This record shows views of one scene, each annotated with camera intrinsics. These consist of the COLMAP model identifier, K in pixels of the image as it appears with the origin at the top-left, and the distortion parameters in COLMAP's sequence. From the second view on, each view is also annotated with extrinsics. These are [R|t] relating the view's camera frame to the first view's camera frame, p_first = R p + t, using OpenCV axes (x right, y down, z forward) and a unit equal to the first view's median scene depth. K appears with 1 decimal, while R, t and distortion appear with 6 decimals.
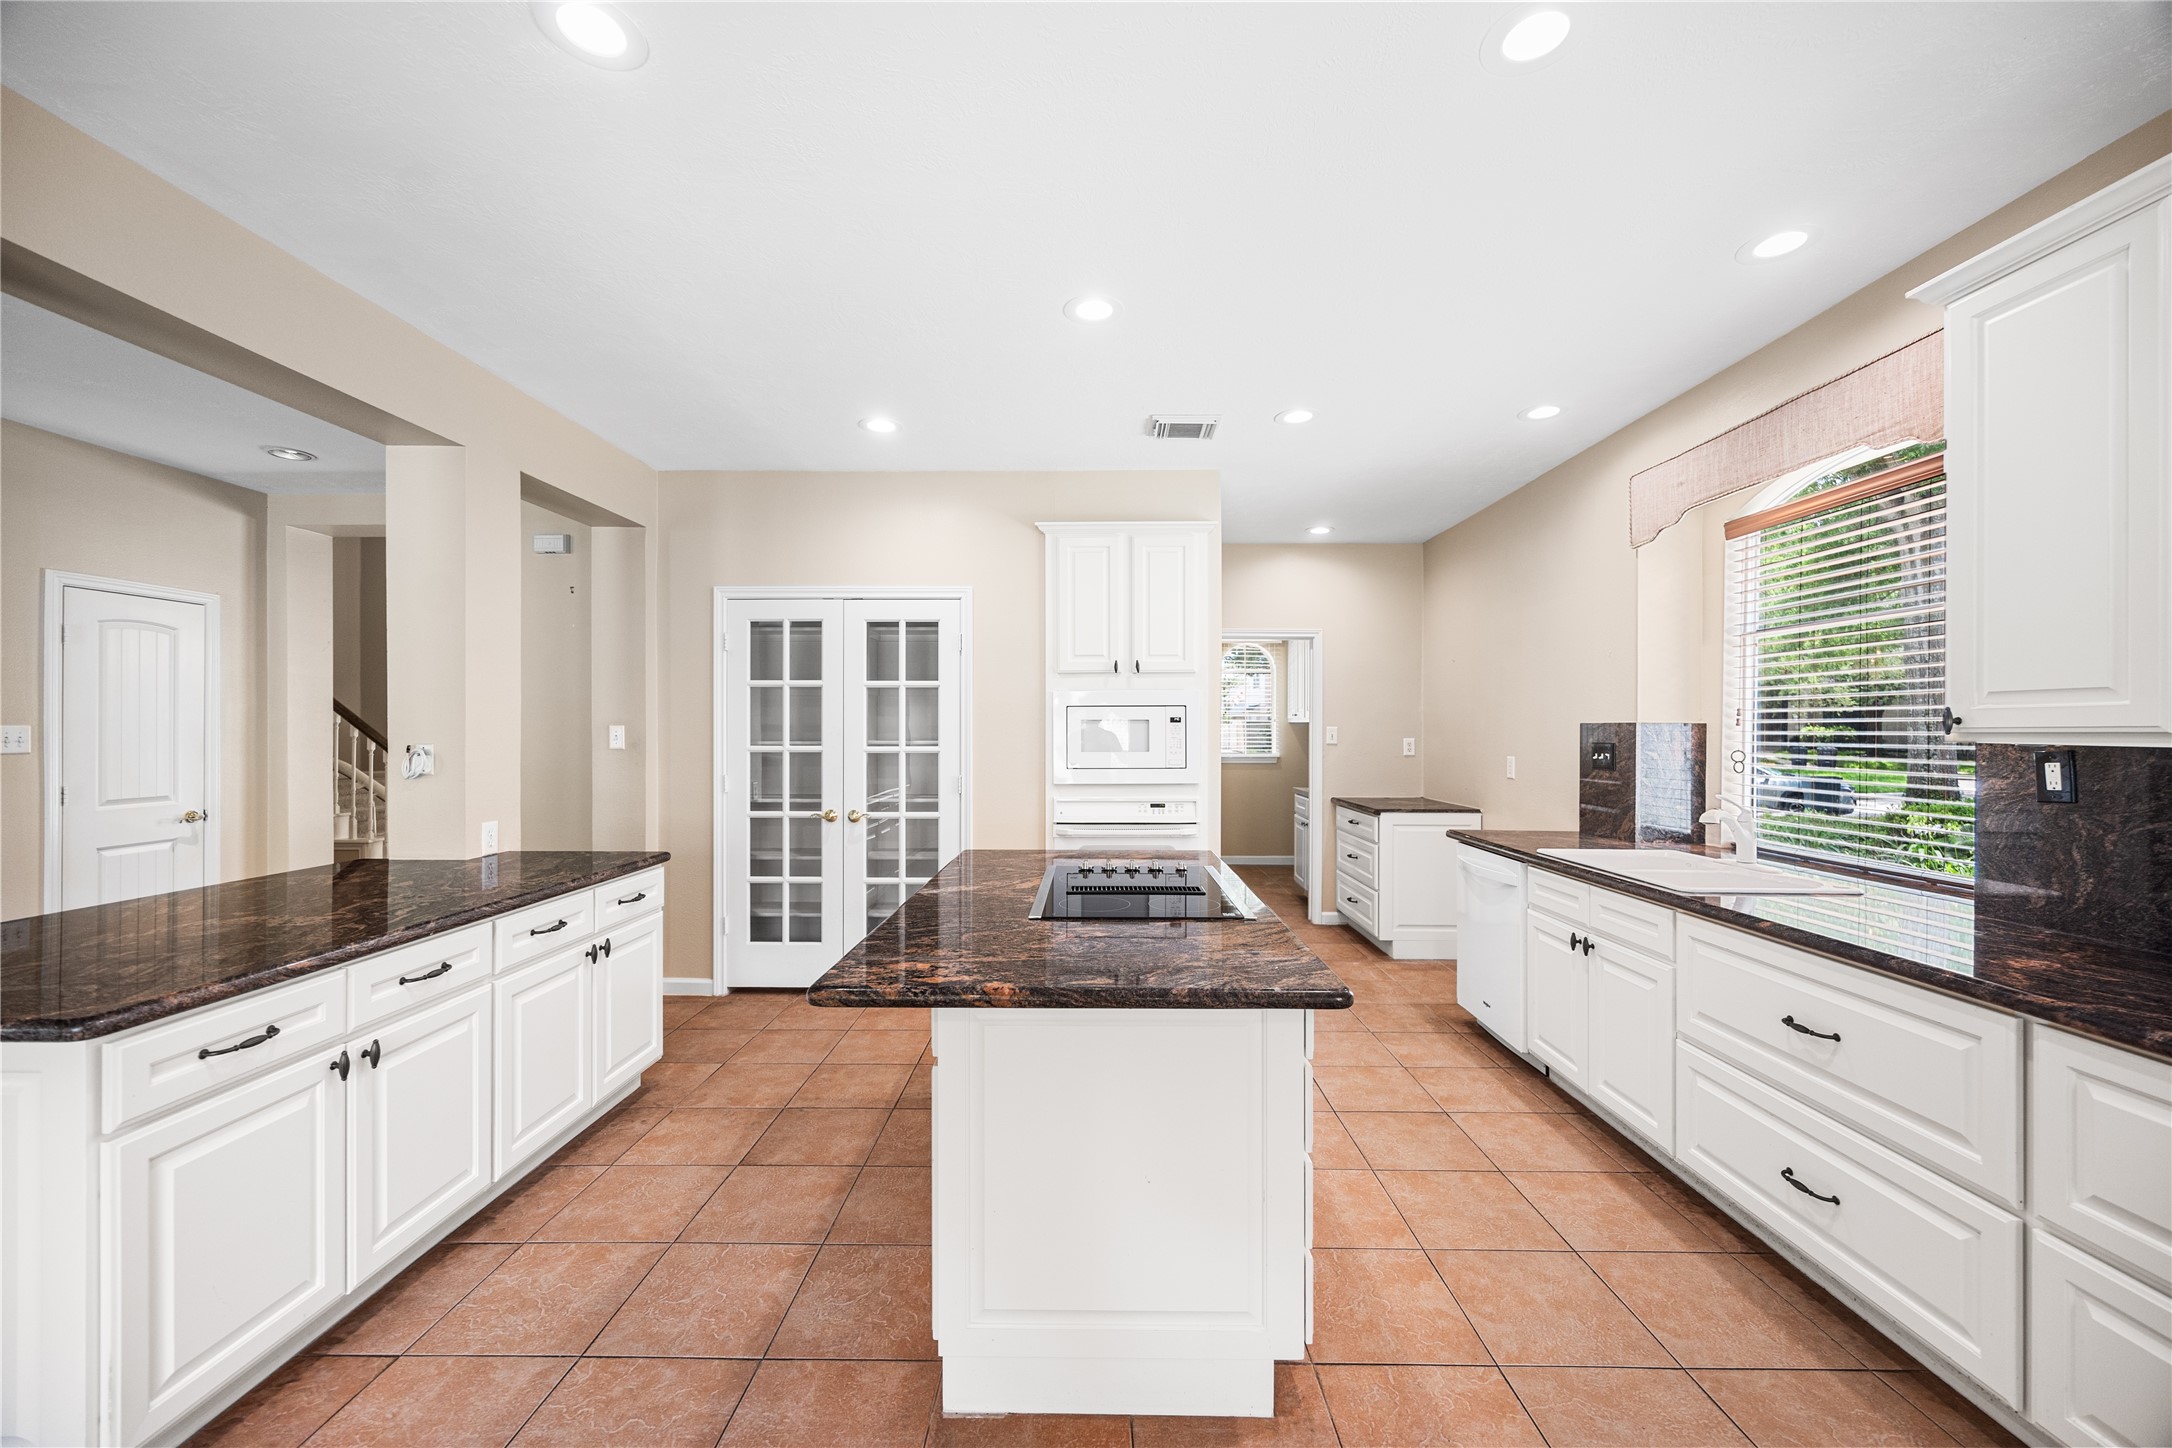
lens RADIAL K [[834.5, 0, 1086.0], [0, 834.5, 724.0], [0, 0, 1]] dist [0.000549, -0.000471]
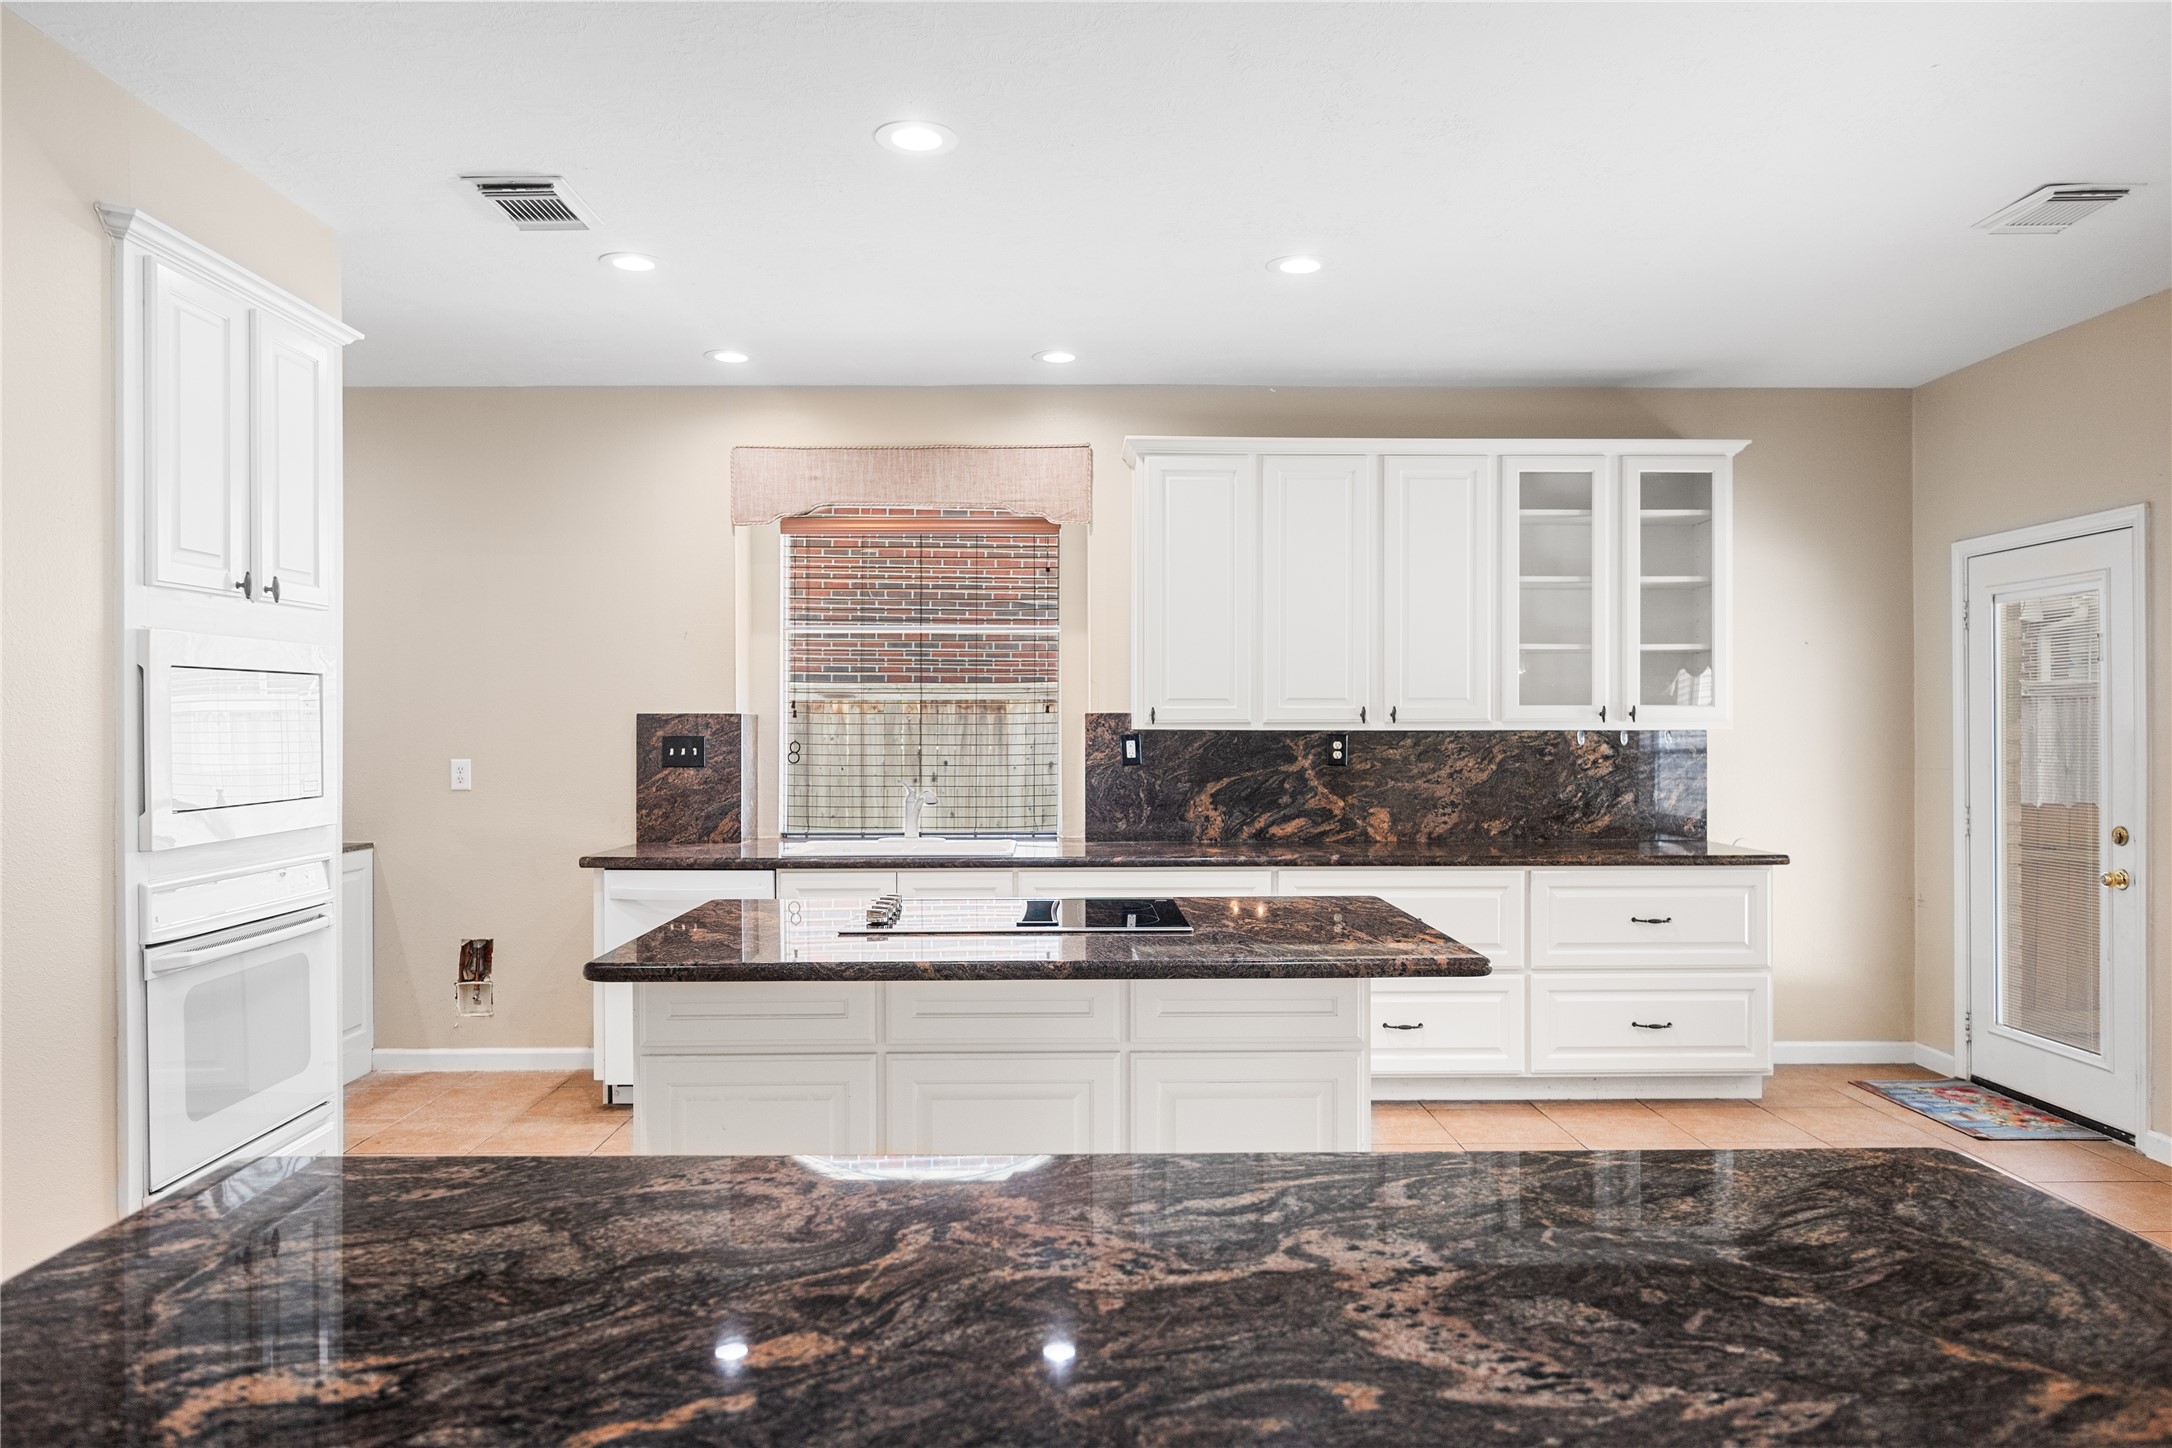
lens RADIAL K [[1359.5, 0, 1090.0], [0, 1359.5, 716.3], [0, 0, 1]] dist [-0.001703, 0.000347]
pose [[-0.033482, 0.004496, 0.999429, -0.728912], [-0.006459, 0.999968, -0.004715, 0.005180], [-0.999418, -0.006613, -0.033452, 0.555315]]
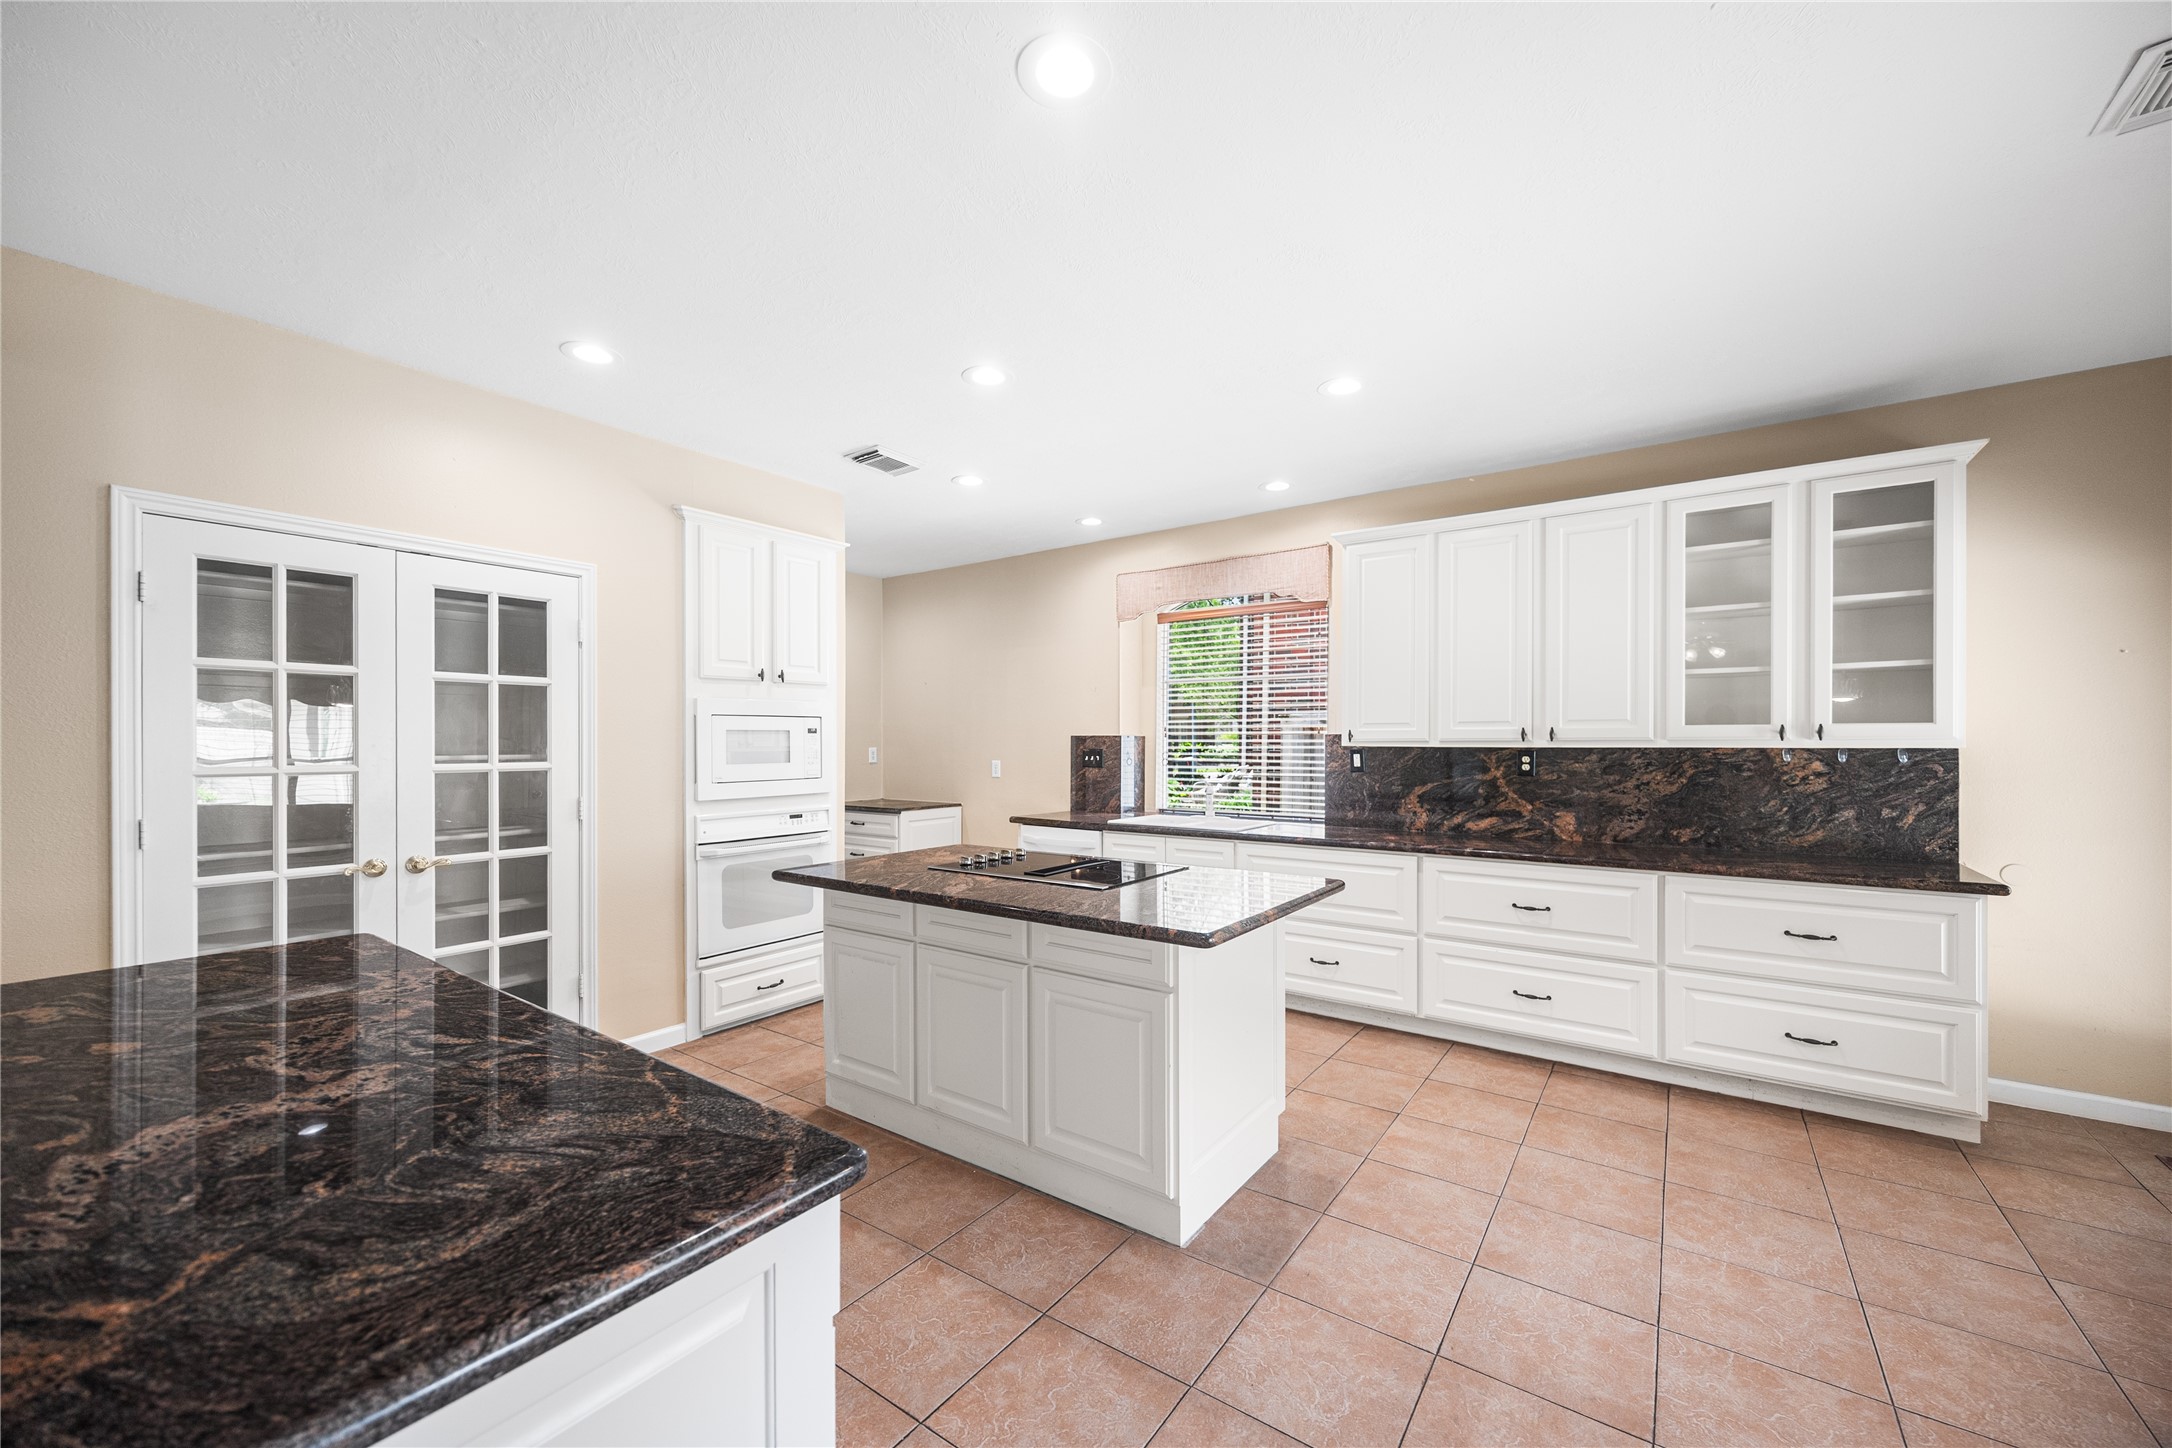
lens RADIAL K [[835.5, 0, 1089.6], [0, 835.5, 738.7], [0, 0, 1]] dist [-0.000679, -0.000735]
pose [[0.571374, 0.001426, 0.820688, -0.535038], [-0.004472, 0.999989, 0.001376, 0.001956], [-0.820678, -0.004456, 0.571374, 0.140335]]
